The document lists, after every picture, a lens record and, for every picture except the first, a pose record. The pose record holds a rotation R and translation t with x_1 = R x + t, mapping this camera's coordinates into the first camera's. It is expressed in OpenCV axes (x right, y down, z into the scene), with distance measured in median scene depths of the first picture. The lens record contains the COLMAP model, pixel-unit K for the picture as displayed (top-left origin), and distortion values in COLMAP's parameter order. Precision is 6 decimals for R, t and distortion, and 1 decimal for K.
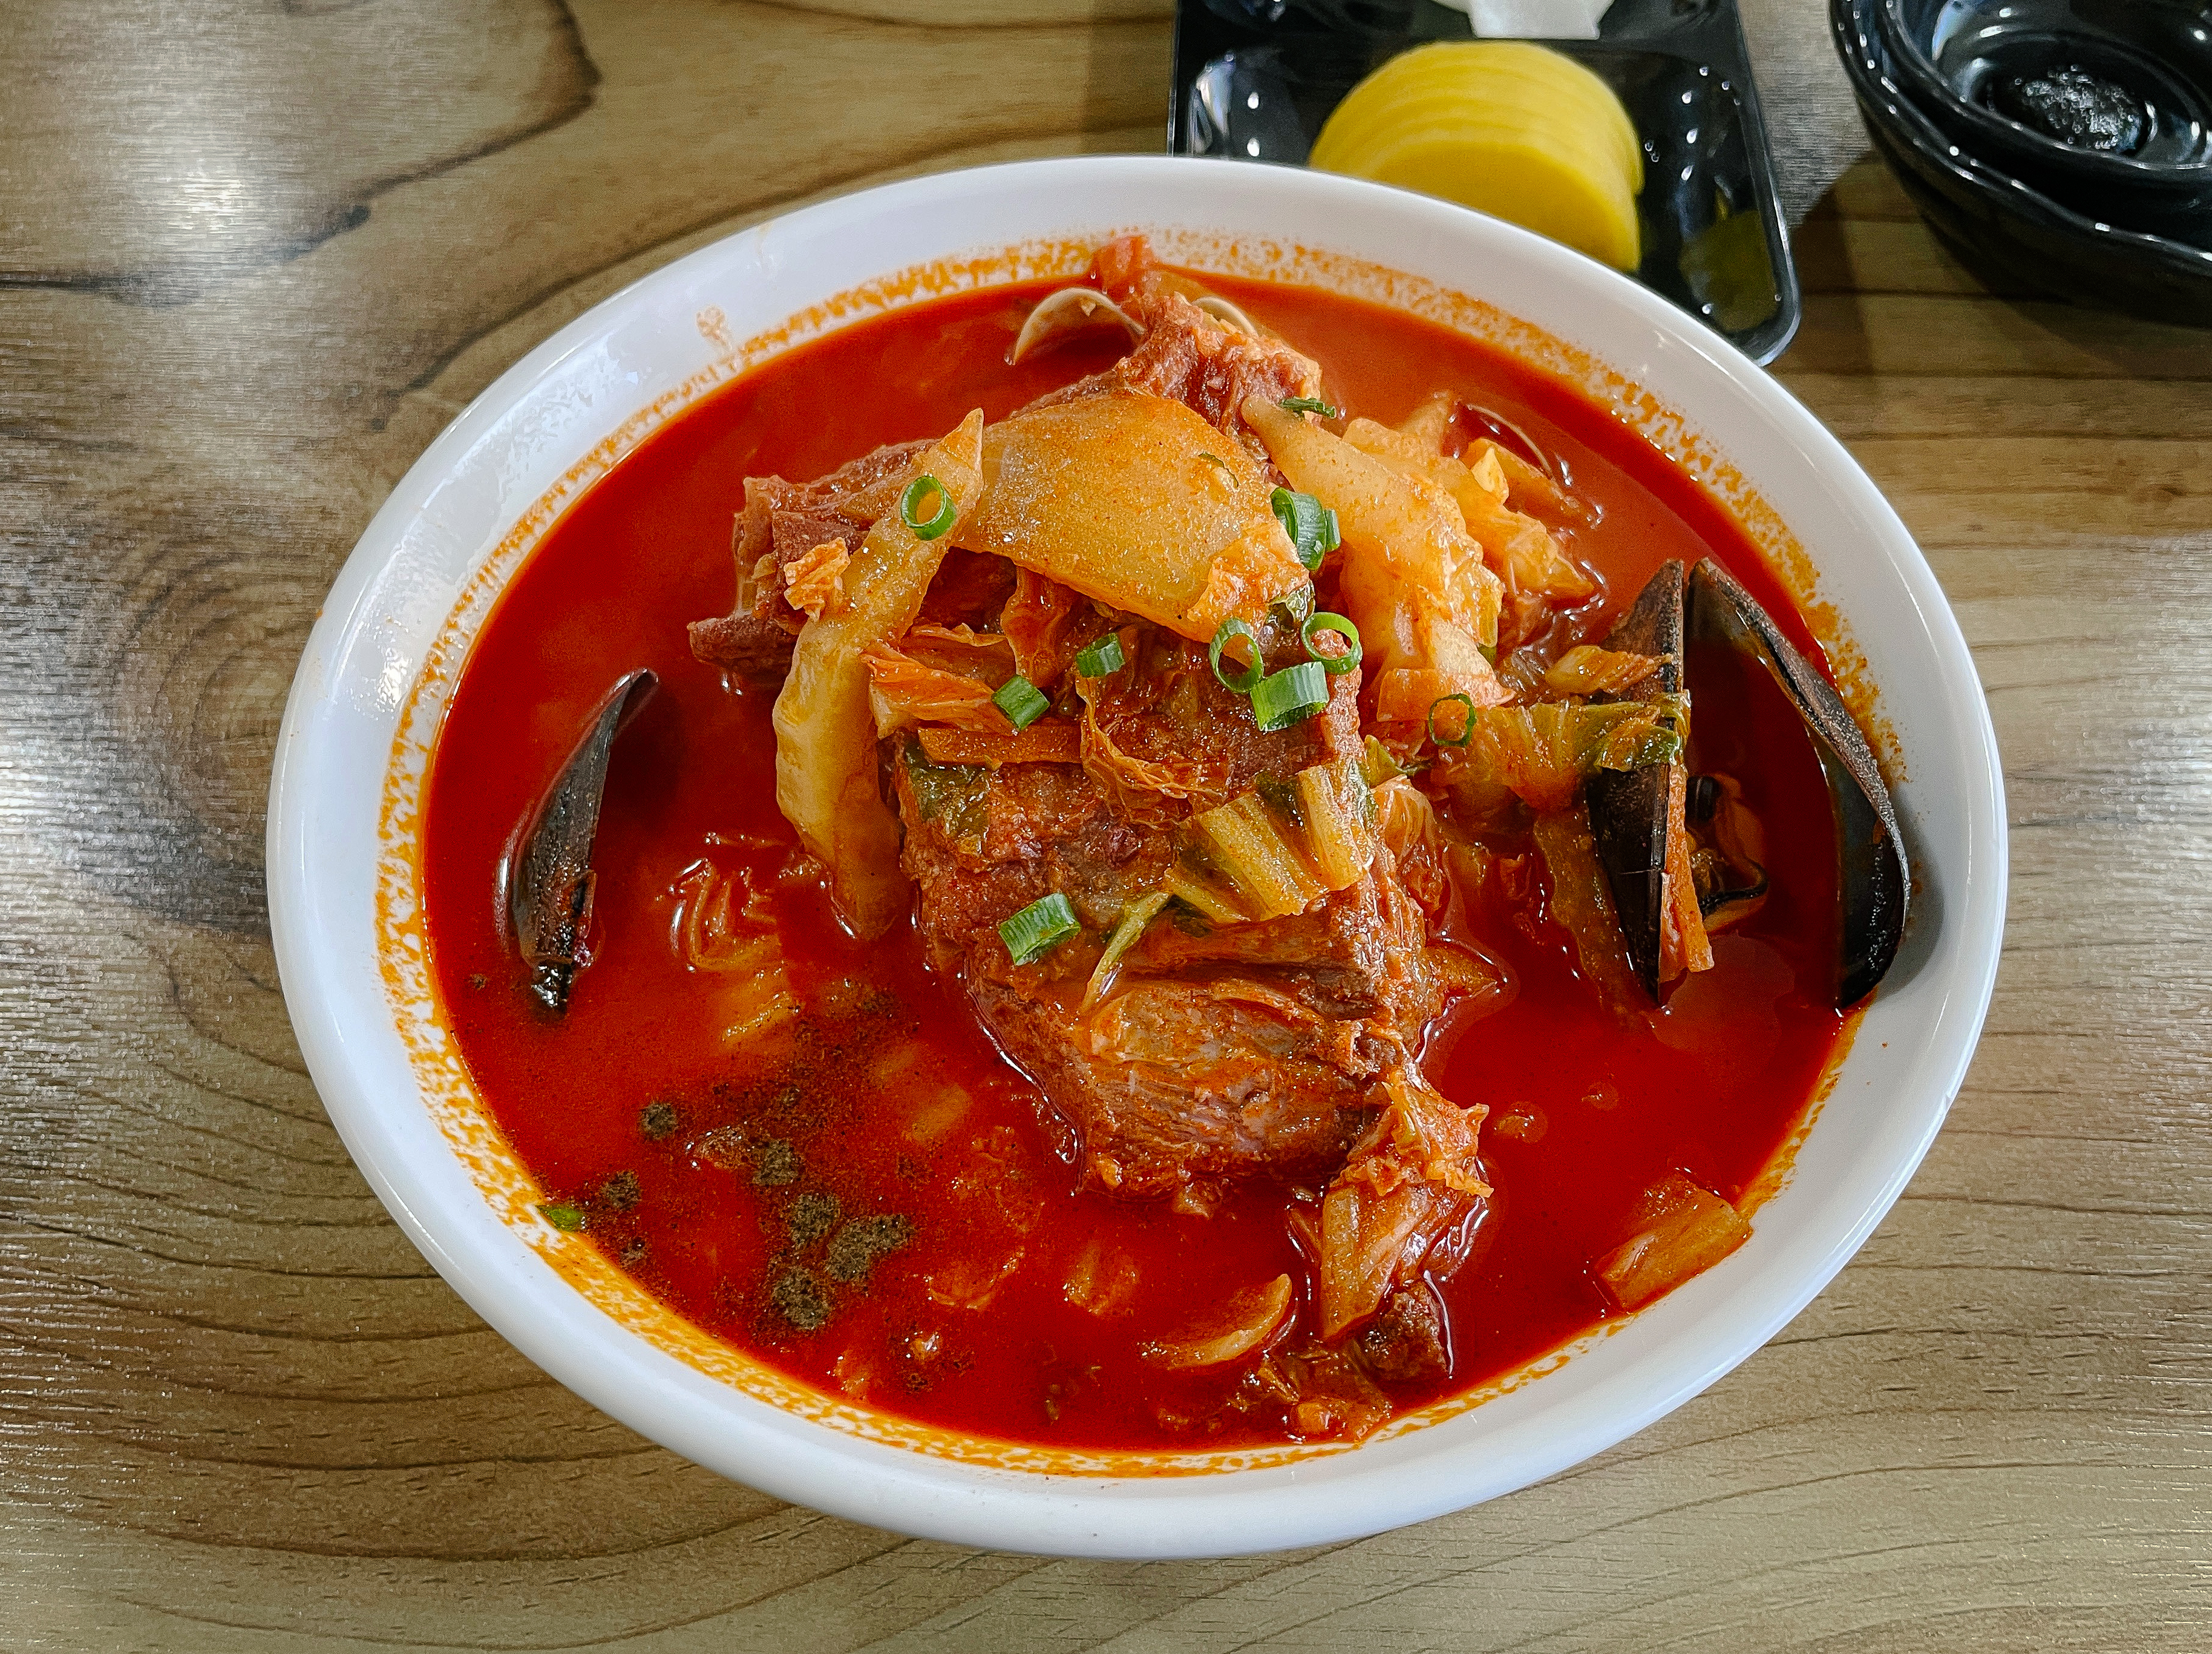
lens RADIAL K [[2063.5, 0, 1157.7], [0, 2063.5, 819.5], [0, 0, 1]] dist [0.074213, -0.129565]
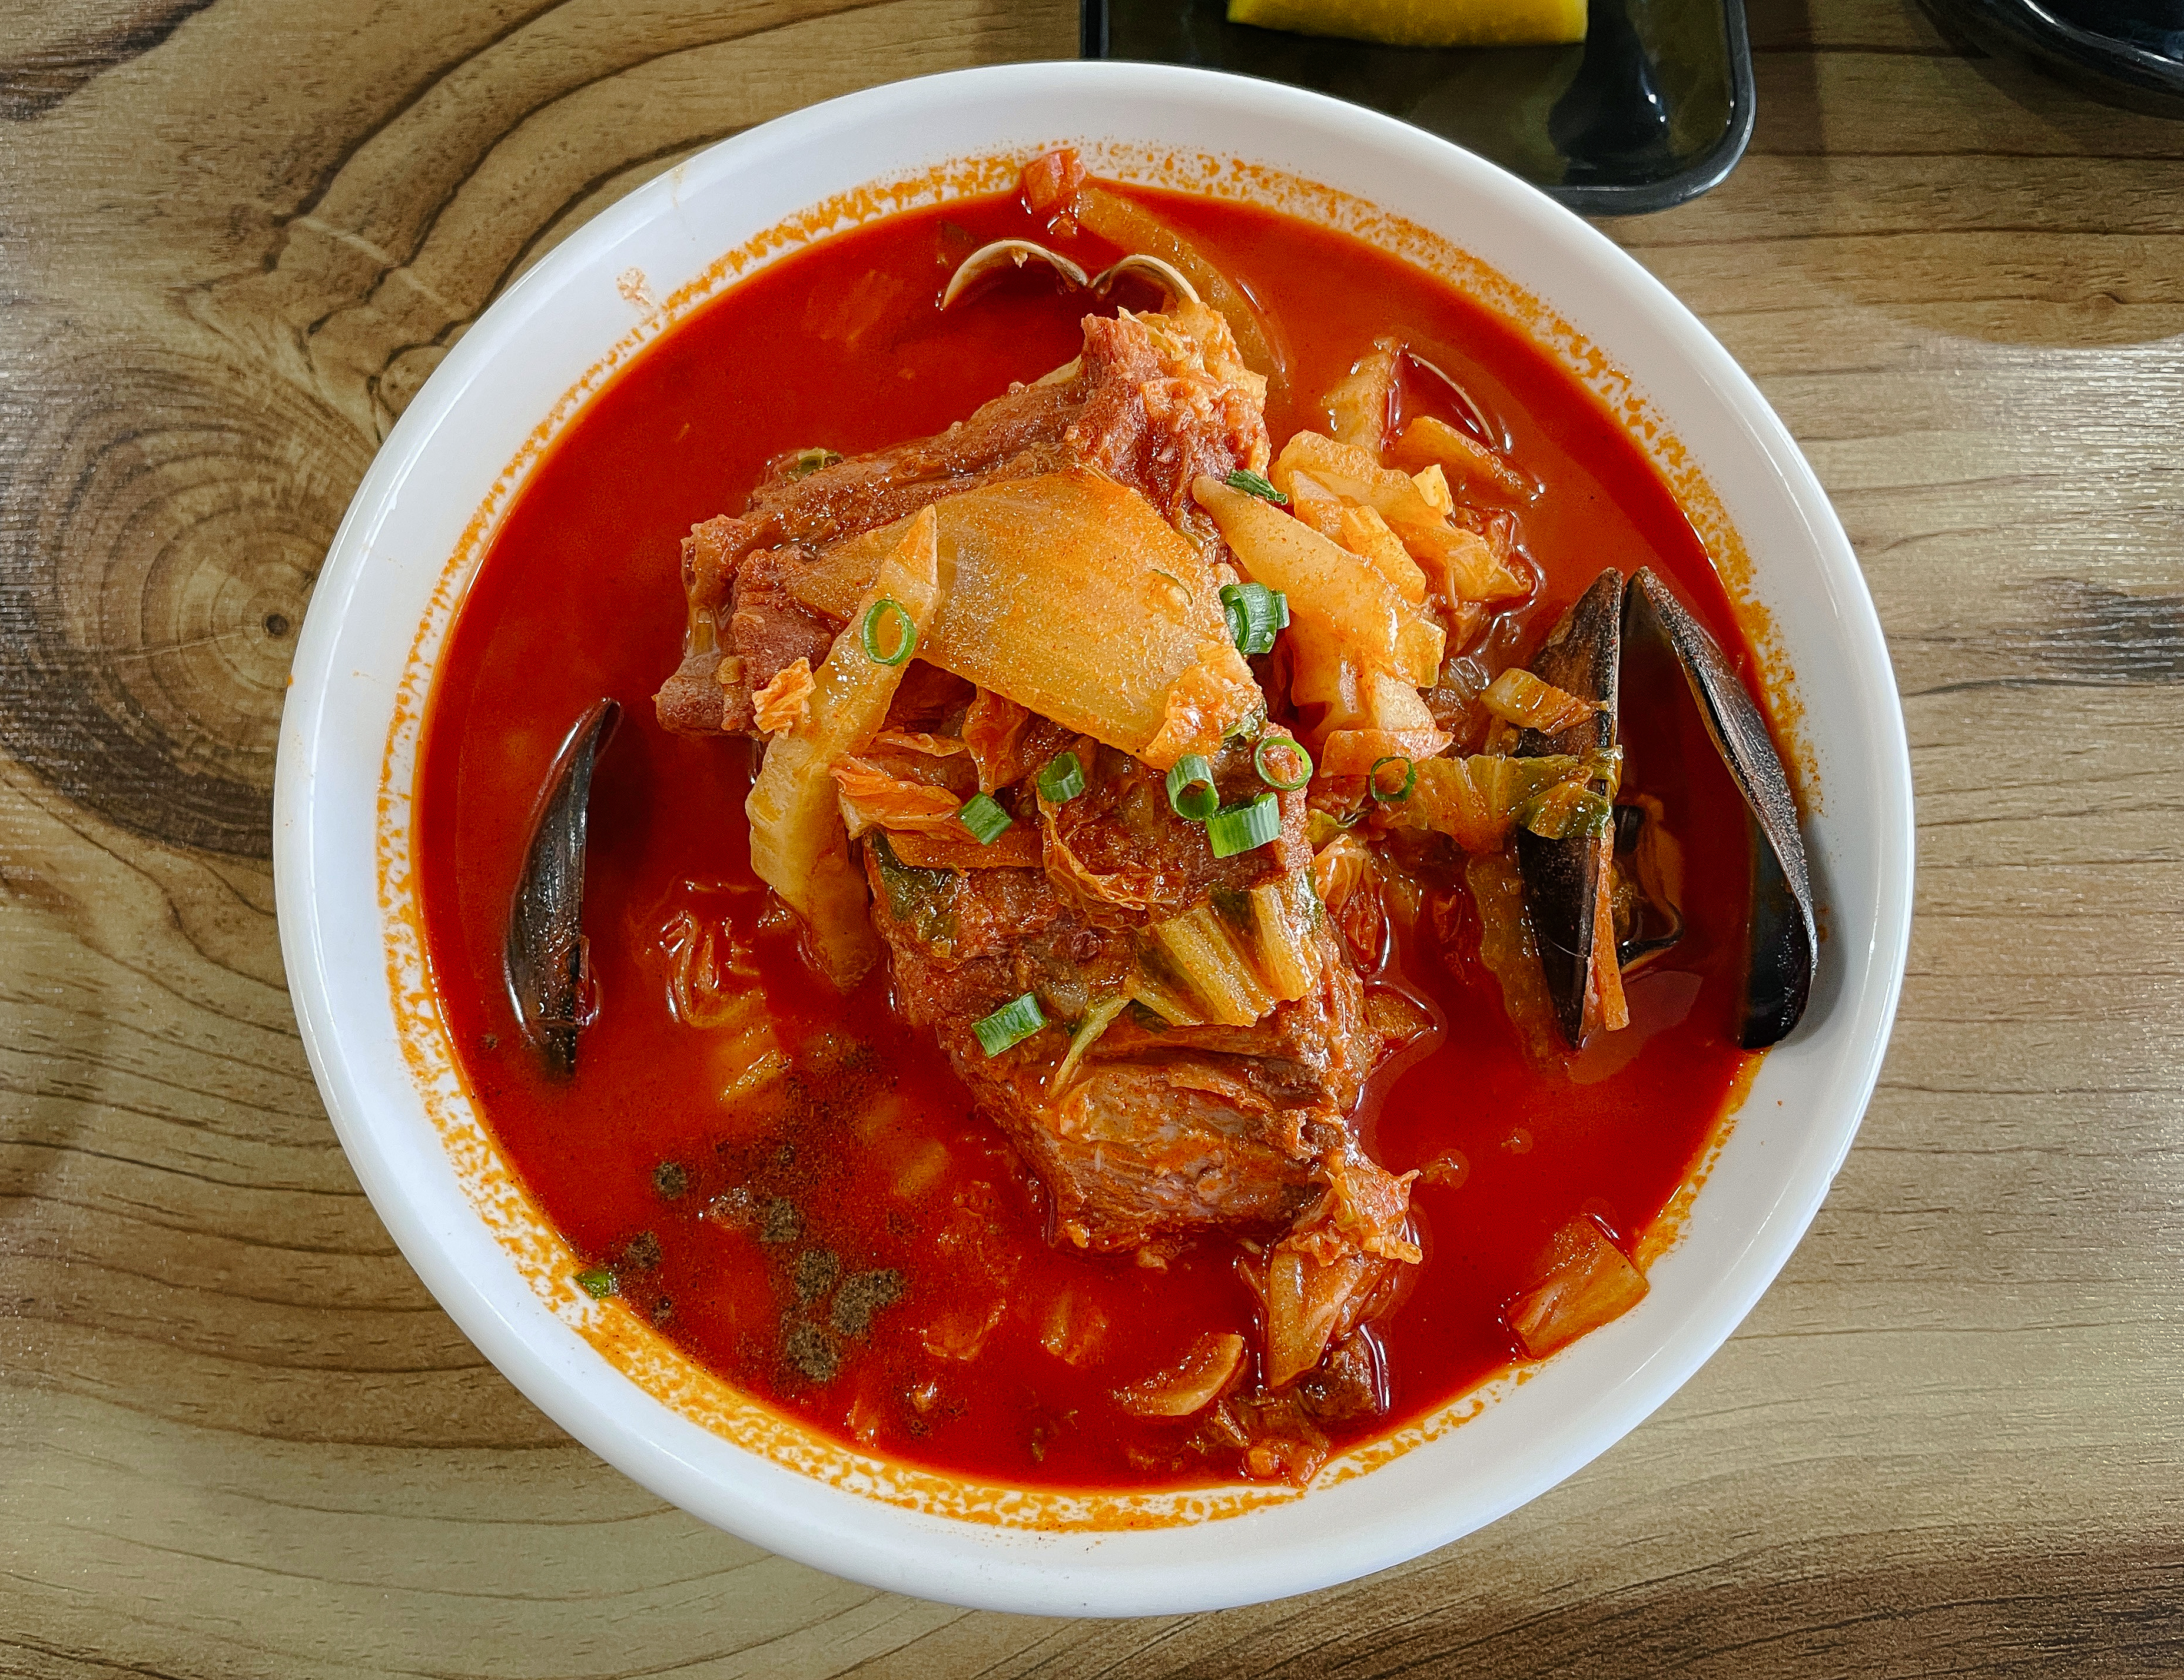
lens RADIAL K [[2036.2, 0, 1037.9], [0, 2036.2, 836.1], [0, 0, 1]] dist [0.082439, -0.167926]
pose [[0.999785, -0.020718, 0.000363, -0.039461], [0.019577, 0.950164, 0.311136, -0.361520], [-0.006792, -0.311062, 0.950365, 0.012936]]
